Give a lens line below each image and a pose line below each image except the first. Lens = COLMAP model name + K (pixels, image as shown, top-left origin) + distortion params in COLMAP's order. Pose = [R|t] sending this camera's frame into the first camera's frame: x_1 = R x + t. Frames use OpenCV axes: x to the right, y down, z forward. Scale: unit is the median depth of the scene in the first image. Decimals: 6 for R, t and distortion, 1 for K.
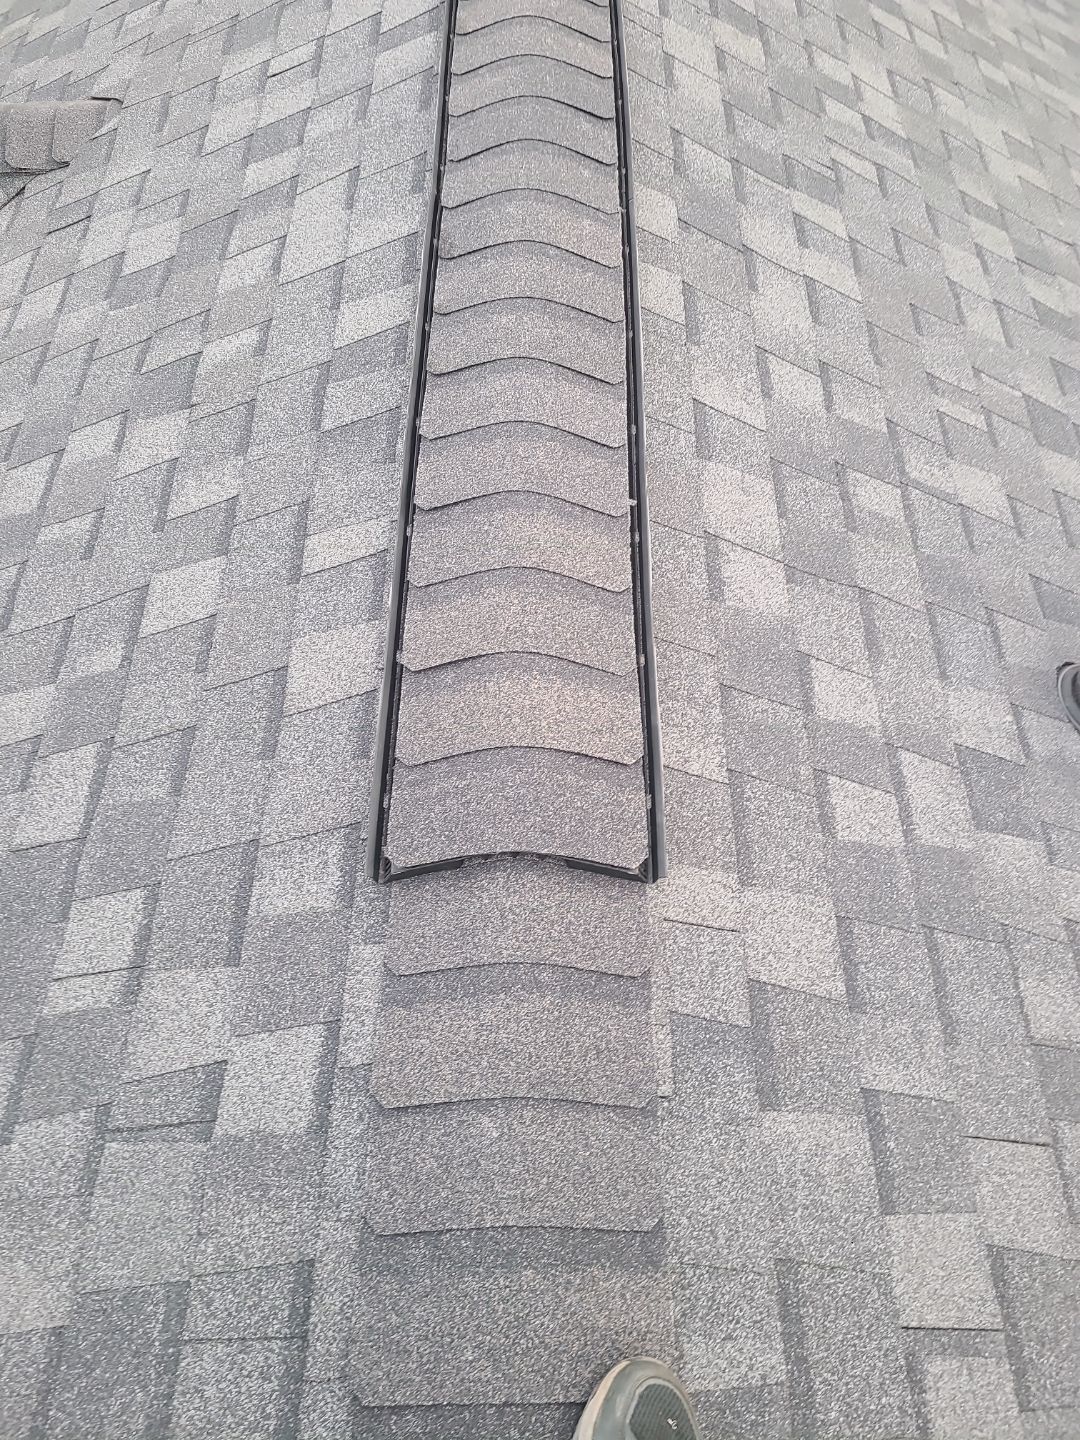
lens RADIAL K [[1058.3, 0, 575.7], [0, 1058.3, 710.9], [0, 0, 1]] dist [0.052936, -0.041512]
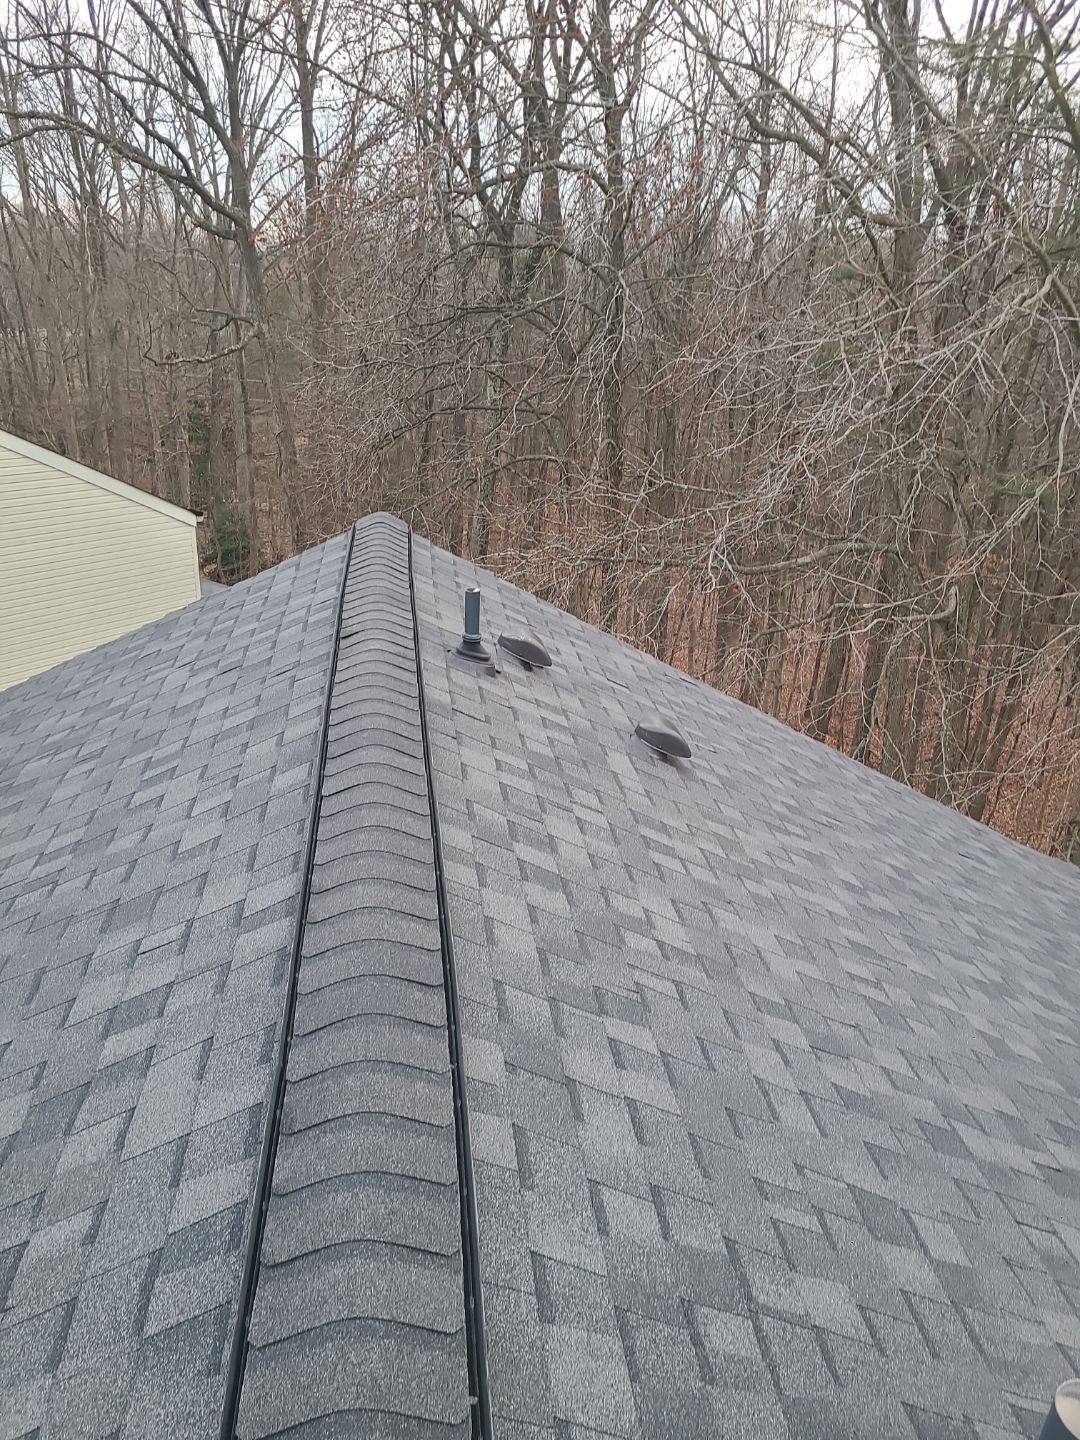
lens RADIAL K [[1058.3, 0, 563.3], [0, 1058.3, 733.5], [0, 0, 1]] dist [0.052936, -0.041512]
pose [[0.990362, -0.040740, 0.132378, 0.025056], [0.111133, 0.804153, -0.583942, -0.088995], [-0.082662, 0.593025, 0.800930, -0.106792]]
